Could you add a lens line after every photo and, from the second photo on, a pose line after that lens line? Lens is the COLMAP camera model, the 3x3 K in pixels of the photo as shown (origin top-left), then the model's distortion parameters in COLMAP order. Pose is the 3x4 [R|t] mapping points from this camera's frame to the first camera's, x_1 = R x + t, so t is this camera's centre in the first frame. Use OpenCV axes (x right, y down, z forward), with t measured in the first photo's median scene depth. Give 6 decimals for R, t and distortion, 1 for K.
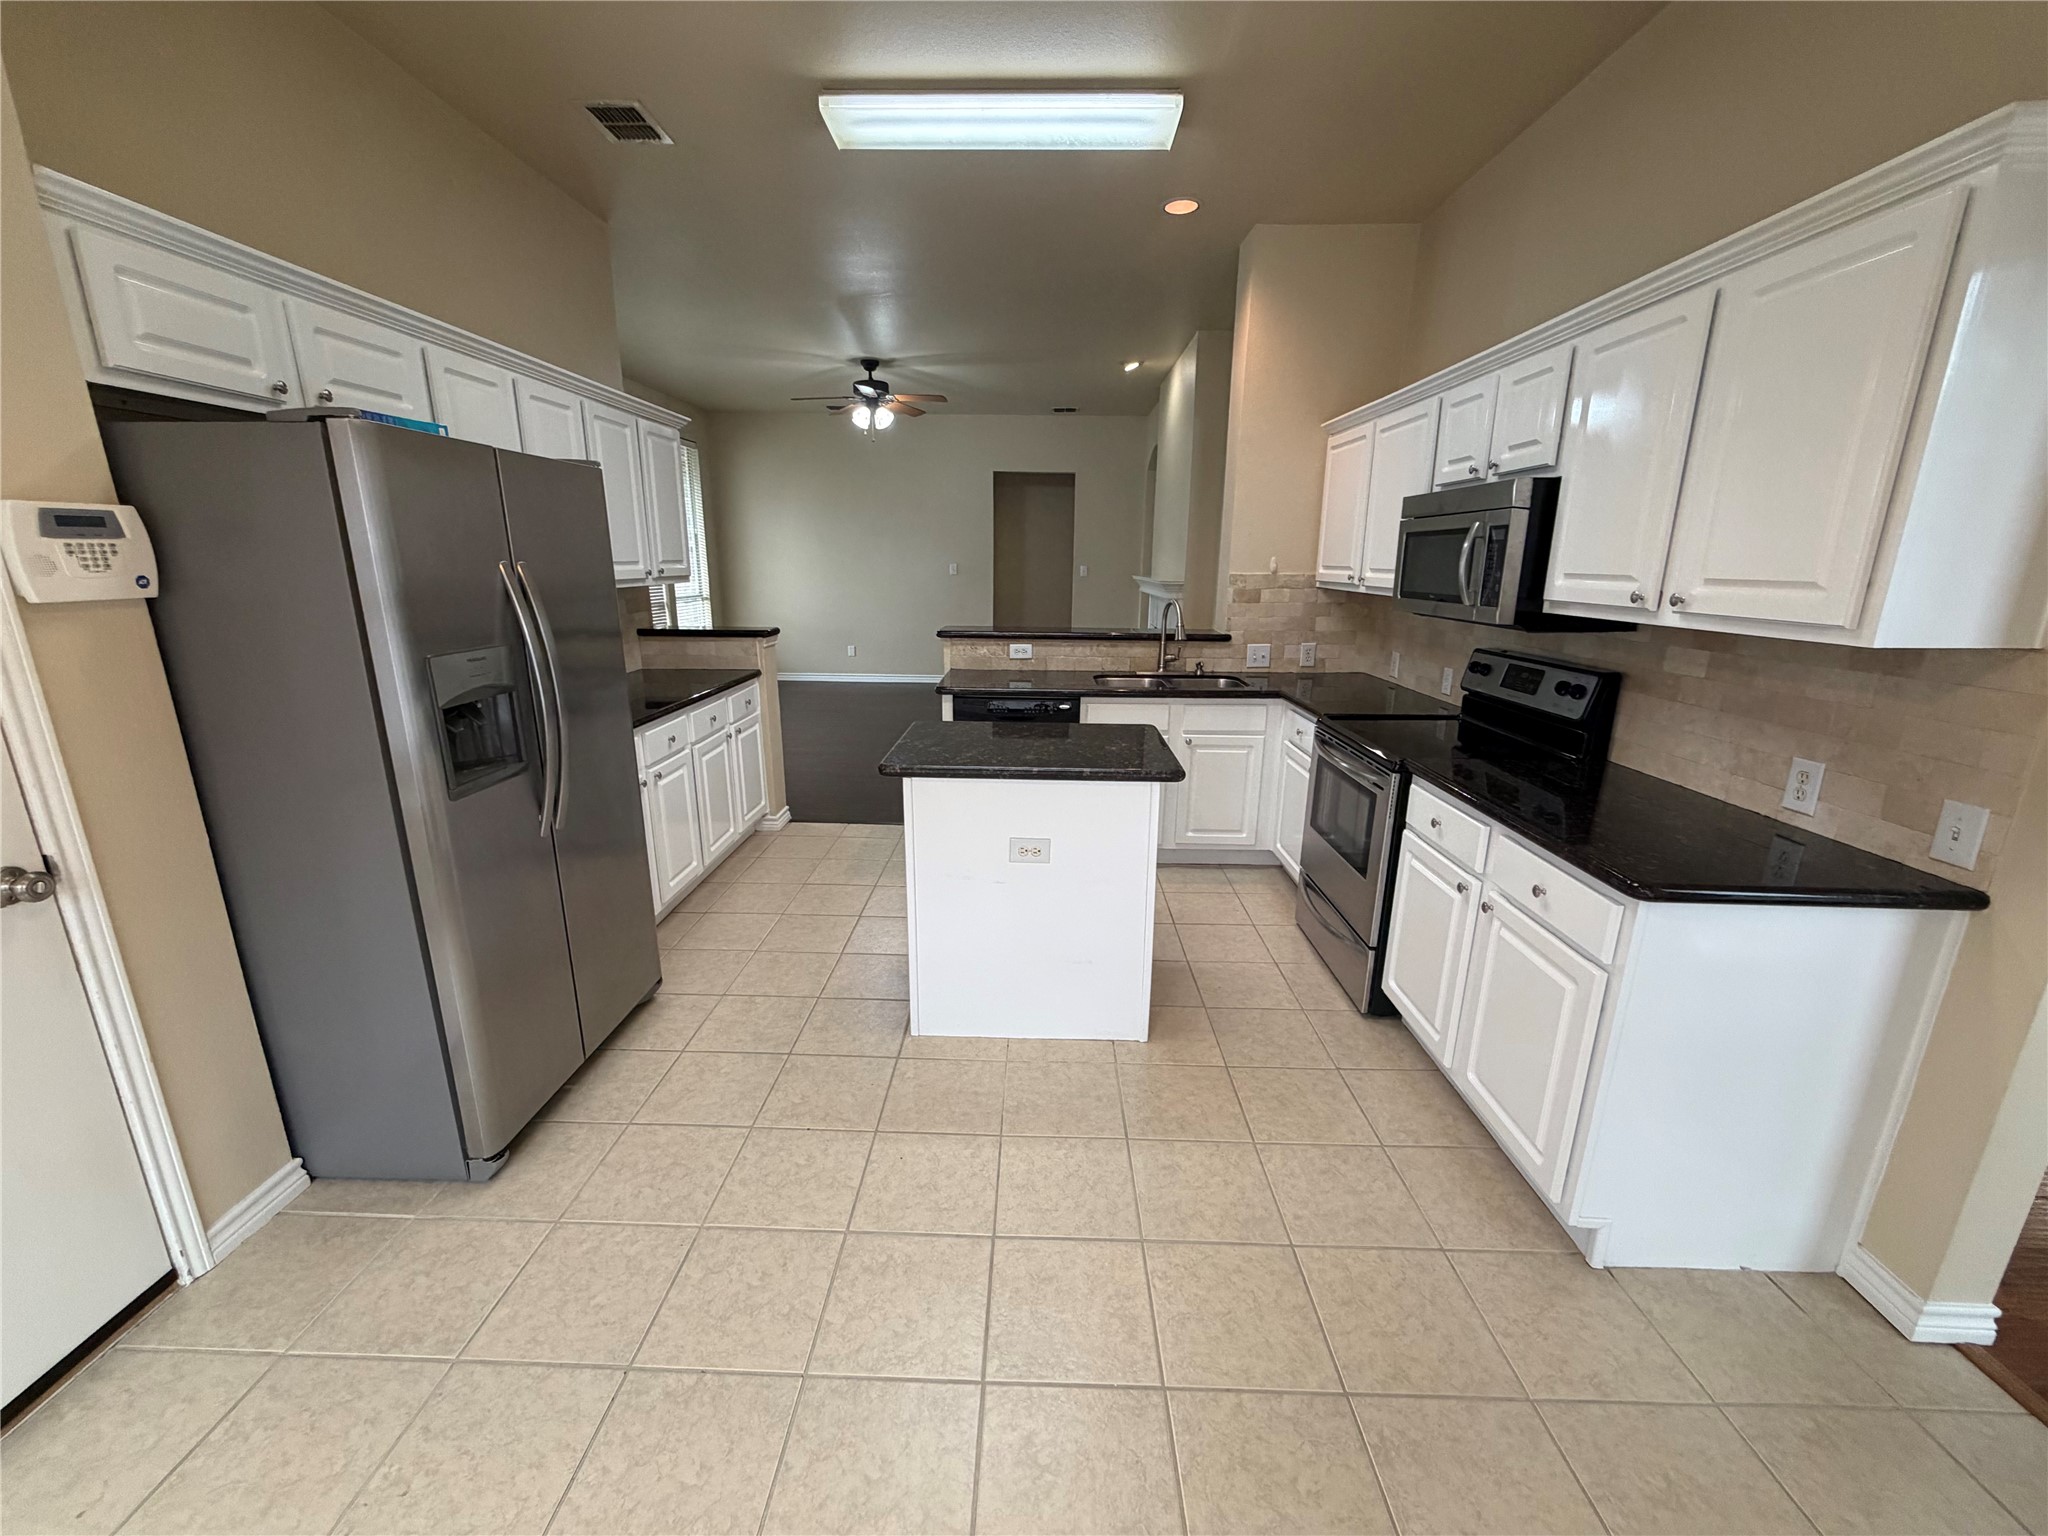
lens RADIAL K [[819.3, 0, 1021.1], [0, 819.3, 769.7], [0, 0, 1]] dist [0.000807, -0.000356]
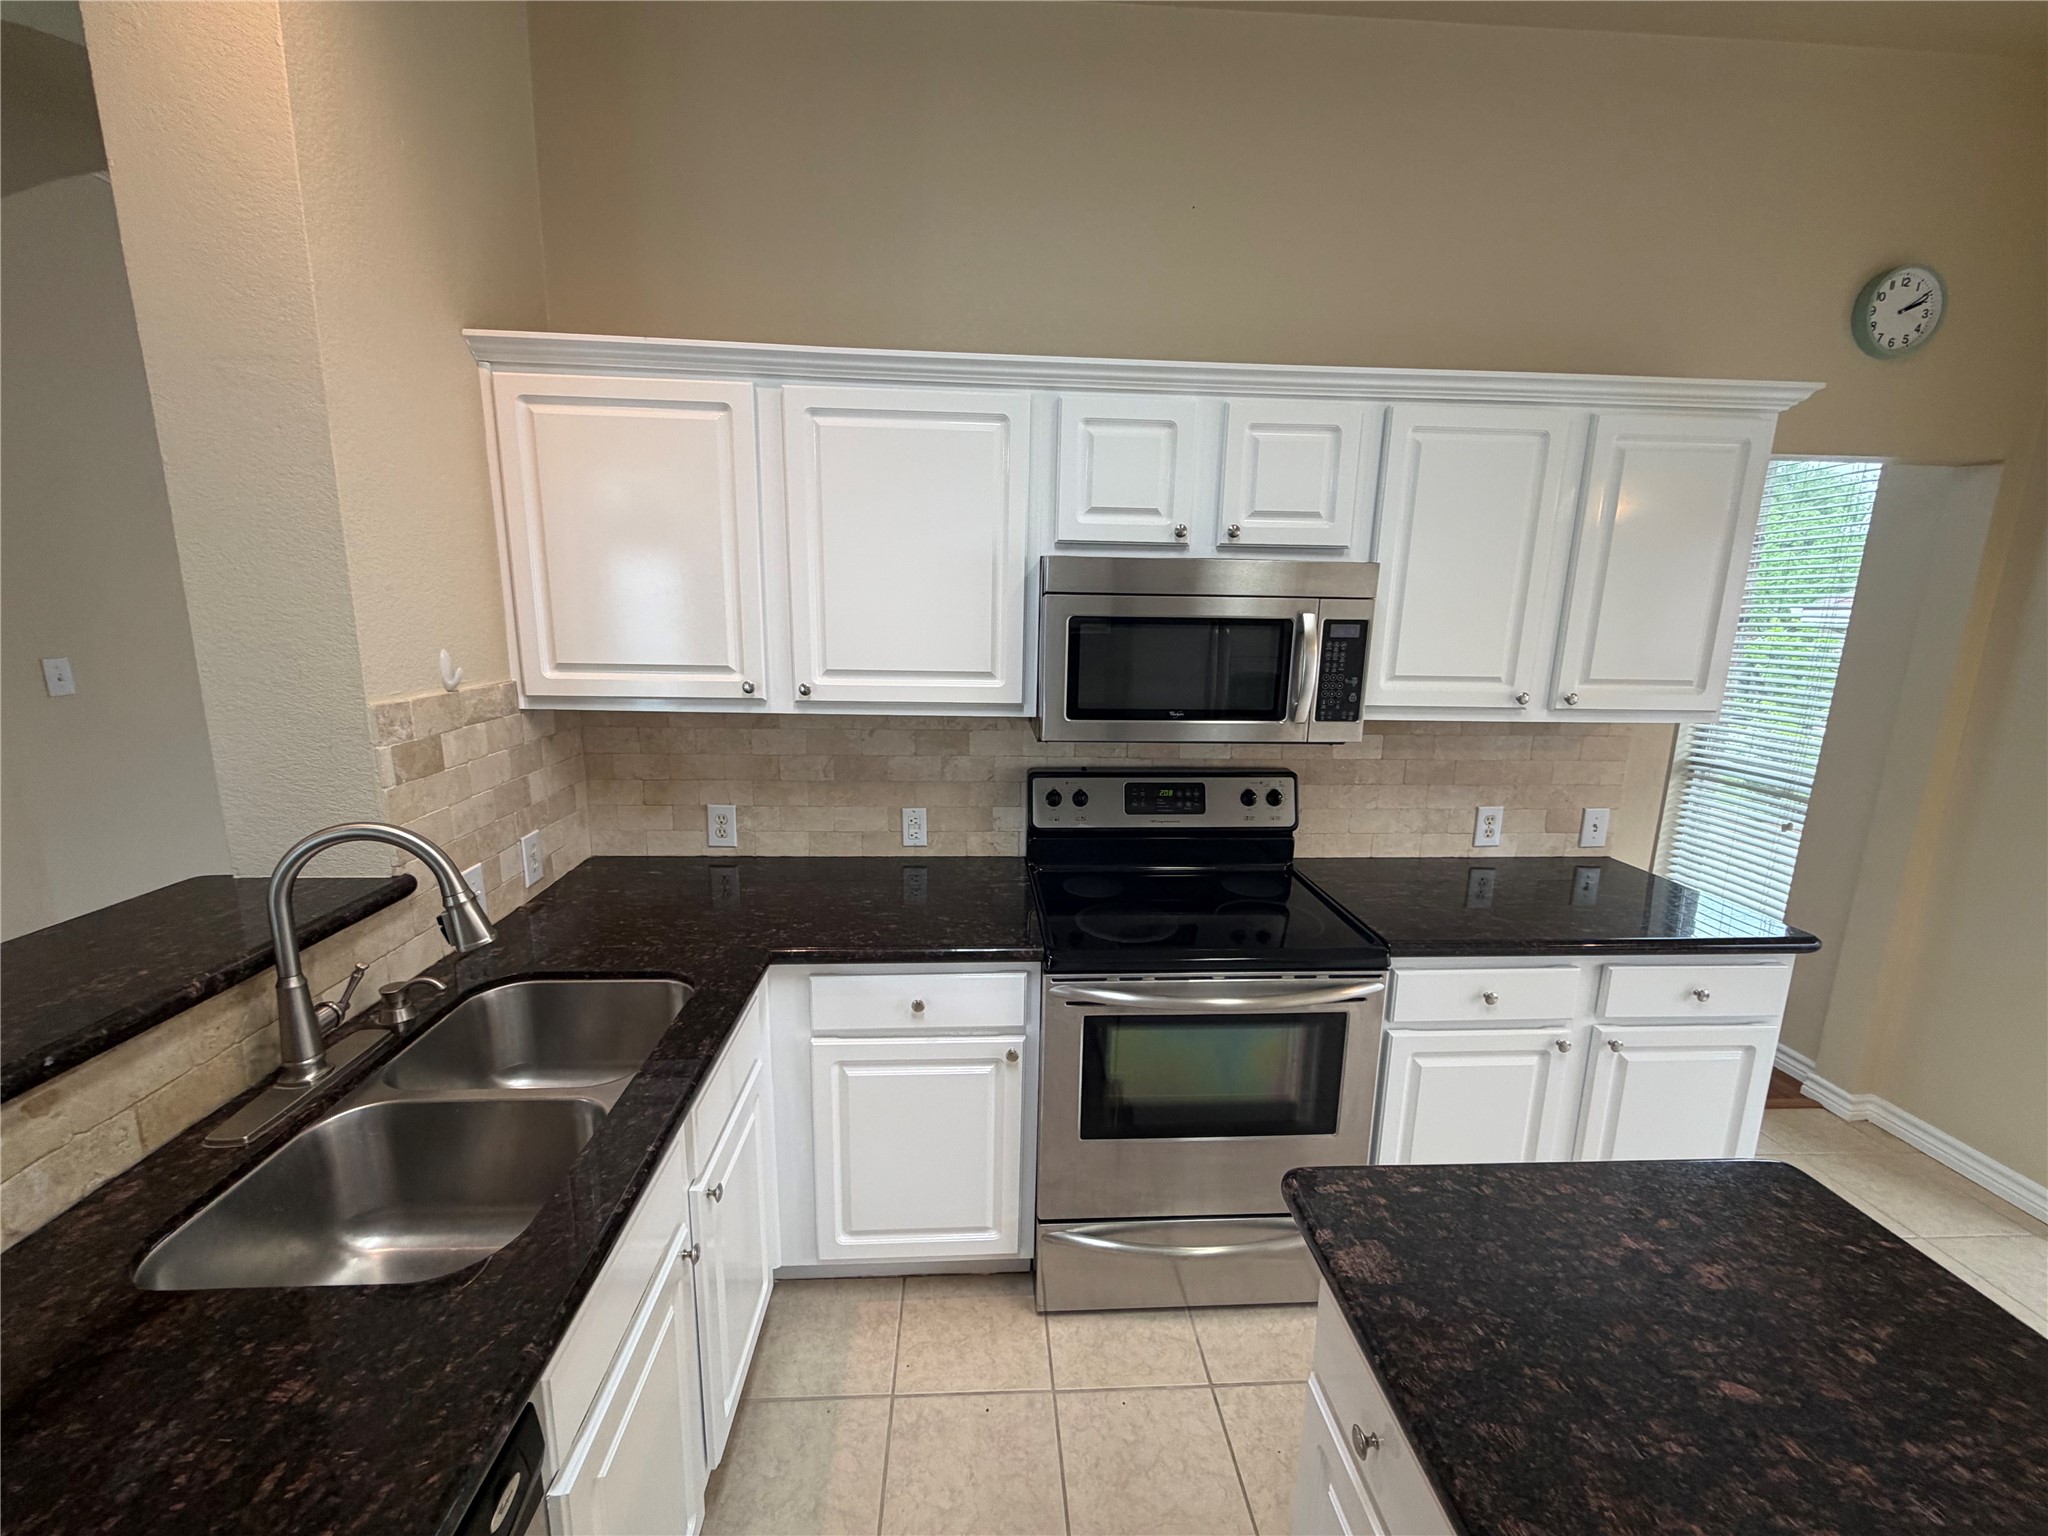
lens RADIAL K [[819.3, 0, 1018.9], [0, 819.3, 772.1], [0, 0, 1]] dist [0.000807, -0.000356]
pose [[-0.081128, -0.202953, 0.975822, -0.179640], [0.232383, 0.948215, 0.216532, -0.405791], [-0.969235, 0.244332, -0.029764, 1.374537]]
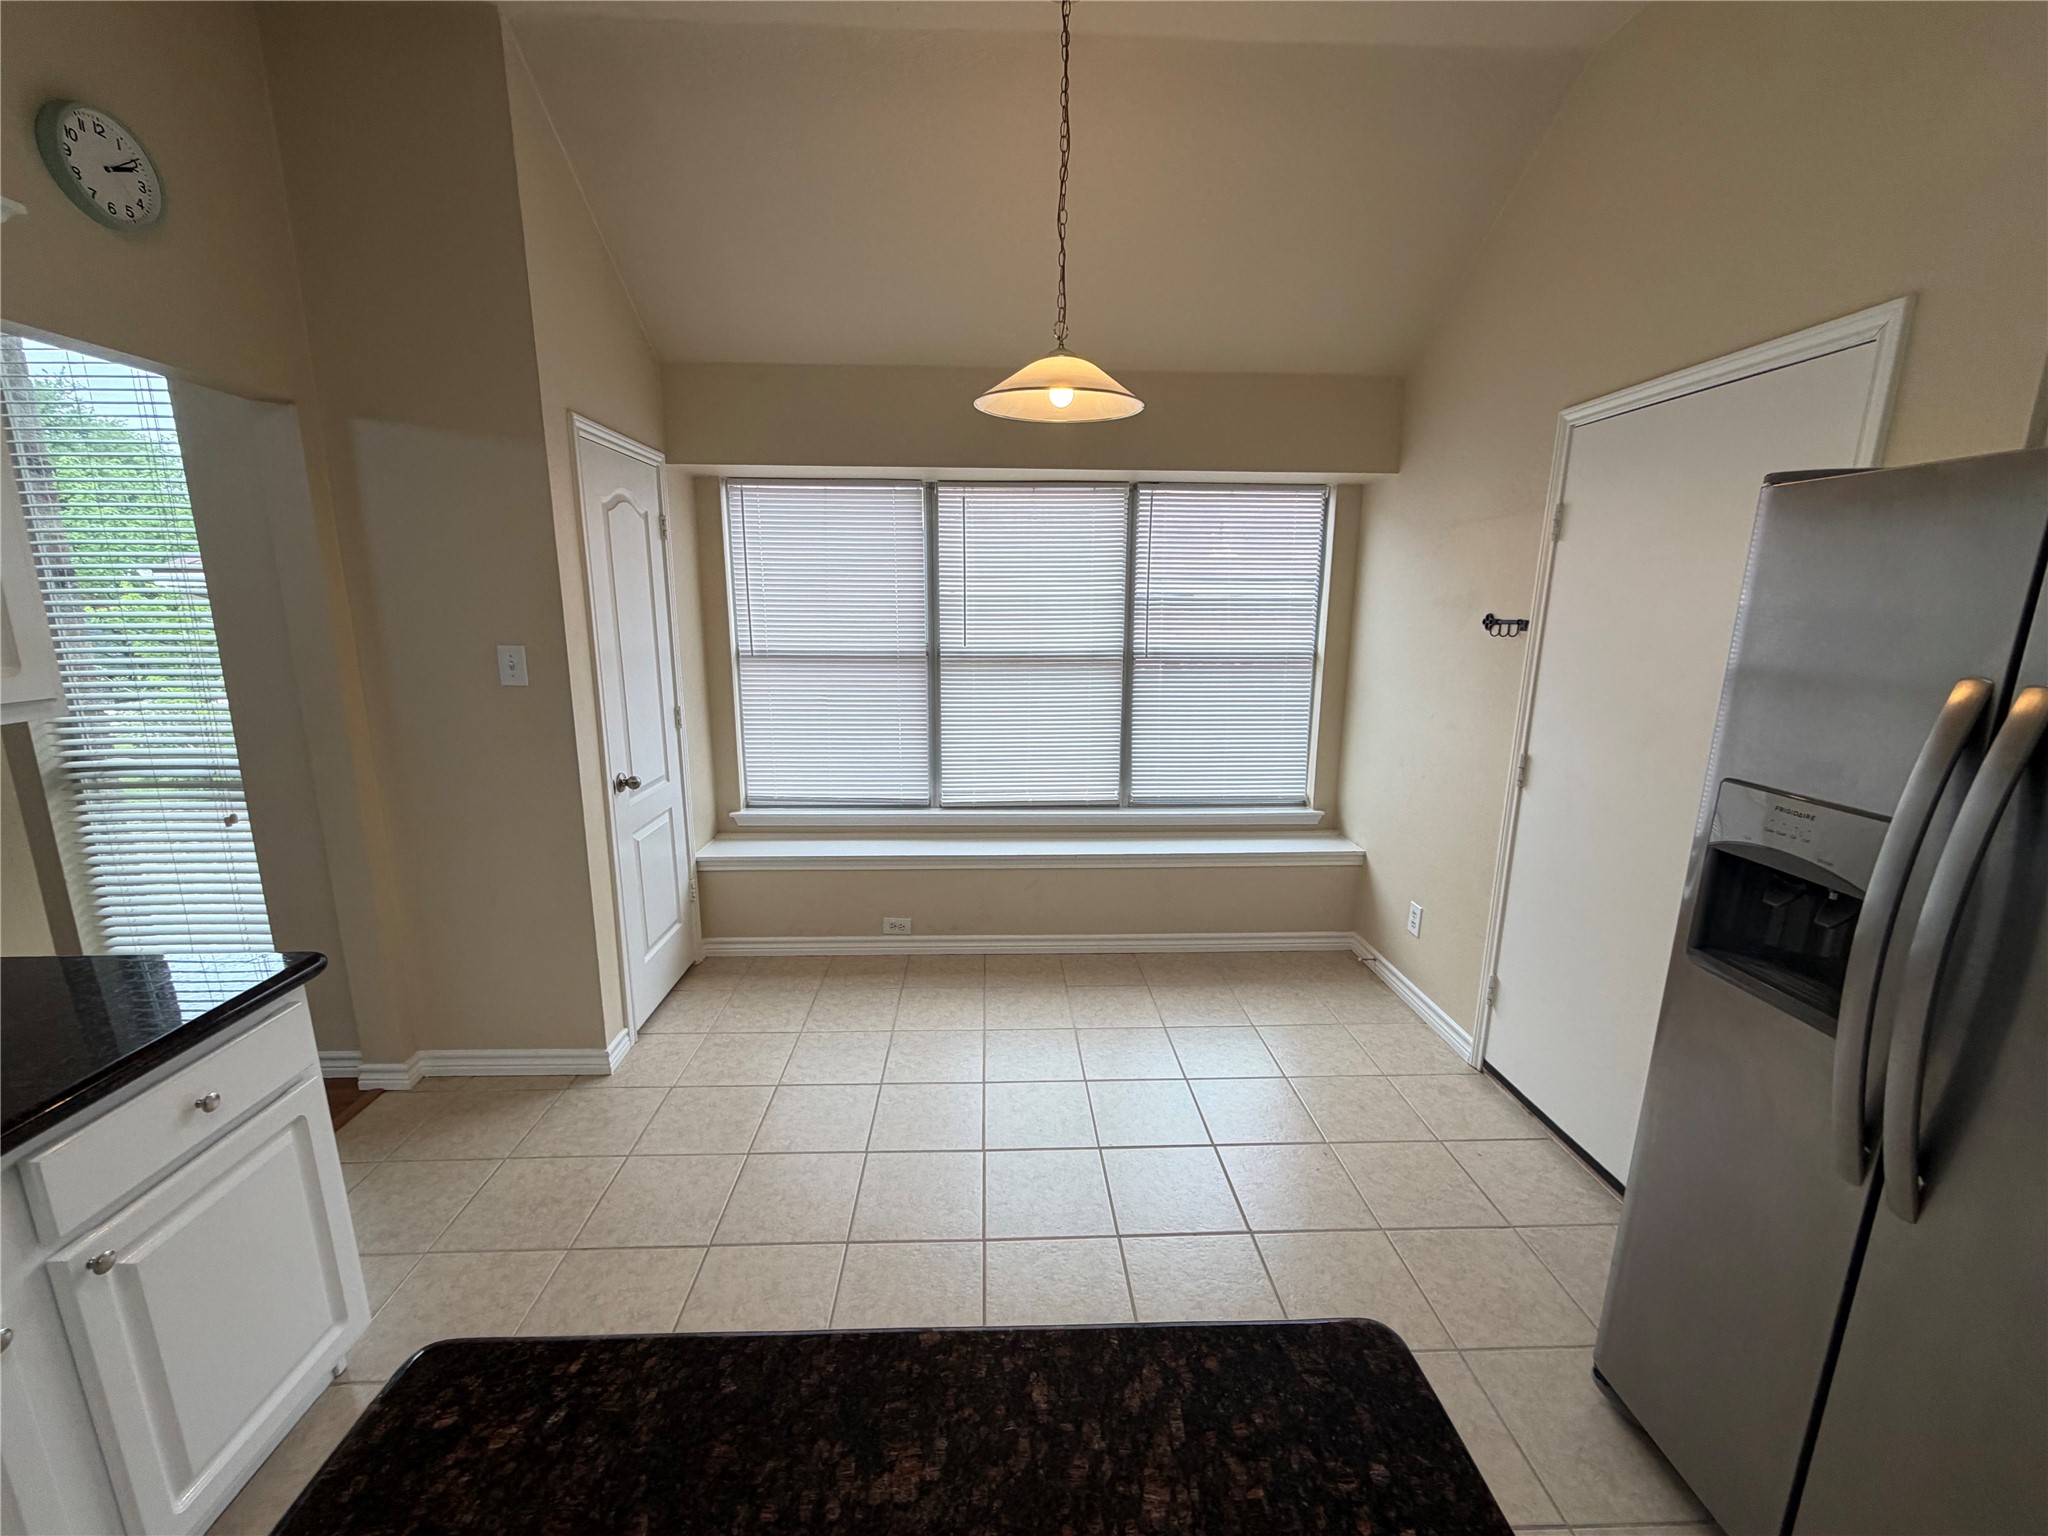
lens RADIAL K [[819.3, 0, 1012.5], [0, 819.3, 772.7], [0, 0, 1]] dist [0.000807, -0.000356]
pose [[-0.998290, -0.000140, -0.058452, 0.037071], [-0.026260, 0.894483, 0.446330, -0.312444], [0.052222, 0.447102, -0.892957, 1.132171]]
